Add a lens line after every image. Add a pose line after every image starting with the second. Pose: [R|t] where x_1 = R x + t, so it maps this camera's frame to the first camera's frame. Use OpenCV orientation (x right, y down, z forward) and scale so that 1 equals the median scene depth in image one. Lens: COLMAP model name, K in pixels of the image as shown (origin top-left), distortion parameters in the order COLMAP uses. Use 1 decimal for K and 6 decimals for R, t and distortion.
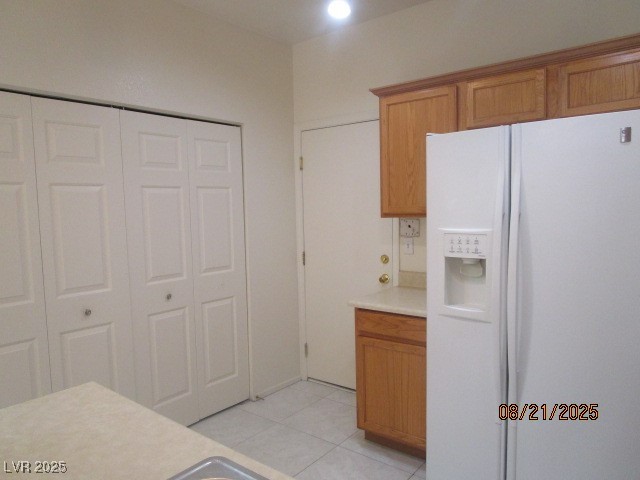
lens RADIAL K [[460.2, 0, 323.1], [0, 460.2, 244.2], [0, 0, 1]] dist [-0.023756, -0.001086]
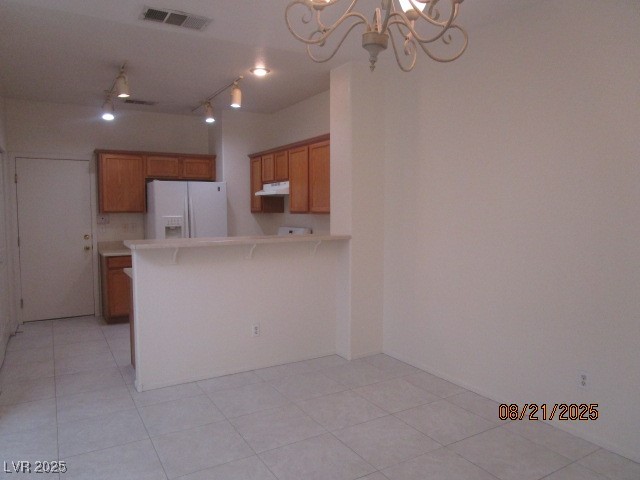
lens RADIAL K [[460.2, 0, 319.9], [0, 460.2, 236.8], [0, 0, 1]] dist [-0.023756, -0.001086]
pose [[0.358190, -0.026543, 0.933271, -1.226905], [0.069358, 0.997590, 0.001753, 0.092655], [-0.931069, 0.064102, 0.359168, -0.509101]]
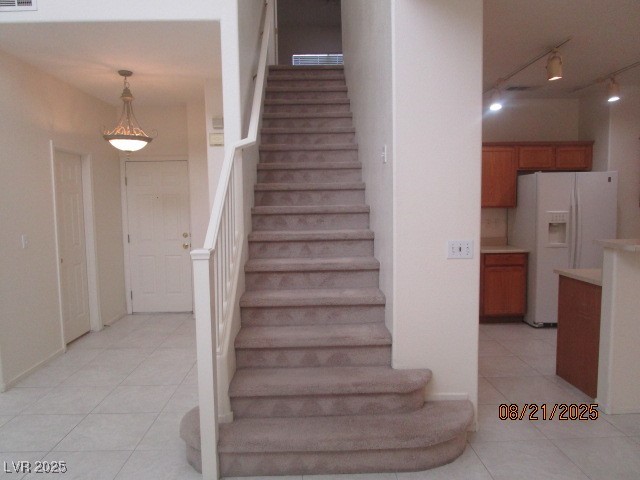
lens RADIAL K [[460.2, 0, 318.9], [0, 460.2, 241.1], [0, 0, 1]] dist [-0.023756, -0.001086]
pose [[0.773273, -0.030862, 0.633322, -1.421774], [0.044850, 0.998975, -0.006081, 0.053635], [-0.632485, 0.033107, 0.773865, -0.062425]]
